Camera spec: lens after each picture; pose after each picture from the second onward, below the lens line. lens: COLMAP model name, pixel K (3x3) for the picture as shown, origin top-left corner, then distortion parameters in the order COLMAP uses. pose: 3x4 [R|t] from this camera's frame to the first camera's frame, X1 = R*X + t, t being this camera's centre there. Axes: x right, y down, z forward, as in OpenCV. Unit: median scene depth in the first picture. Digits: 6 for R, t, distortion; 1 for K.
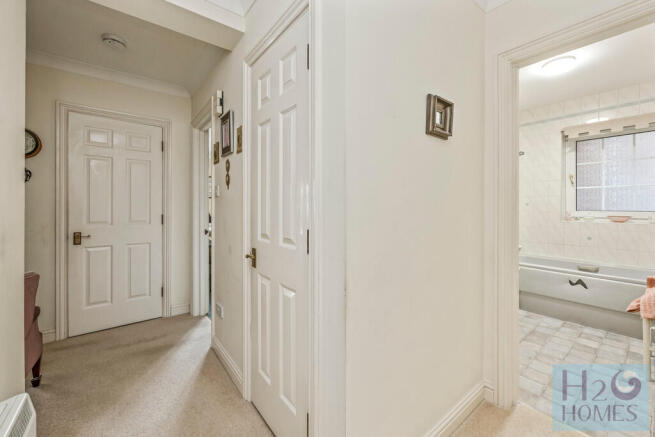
lens RADIAL K [[263.1, 0, 315.9], [0, 263.1, 205.3], [0, 0, 1]] dist [-0.014152, -0.000824]
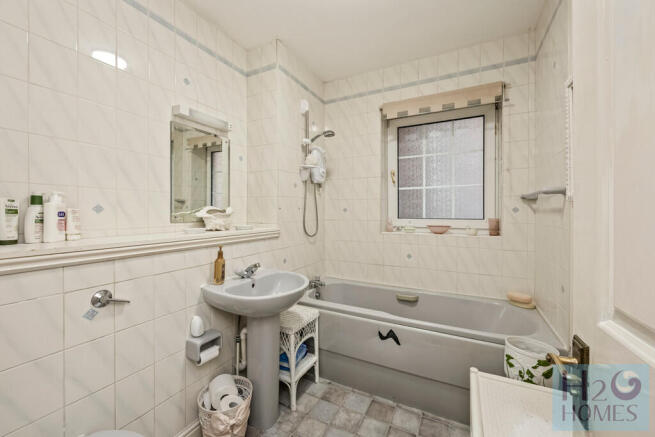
lens RADIAL K [[263.1, 0, 327.2], [0, 263.1, 213.9], [0, 0, 1]] dist [-0.014152, -0.000824]
pose [[0.900682, -0.010453, 0.434354, 0.497645], [0.007456, 0.999935, 0.008602, -0.000533], [-0.434416, -0.004509, 0.900701, 0.406854]]
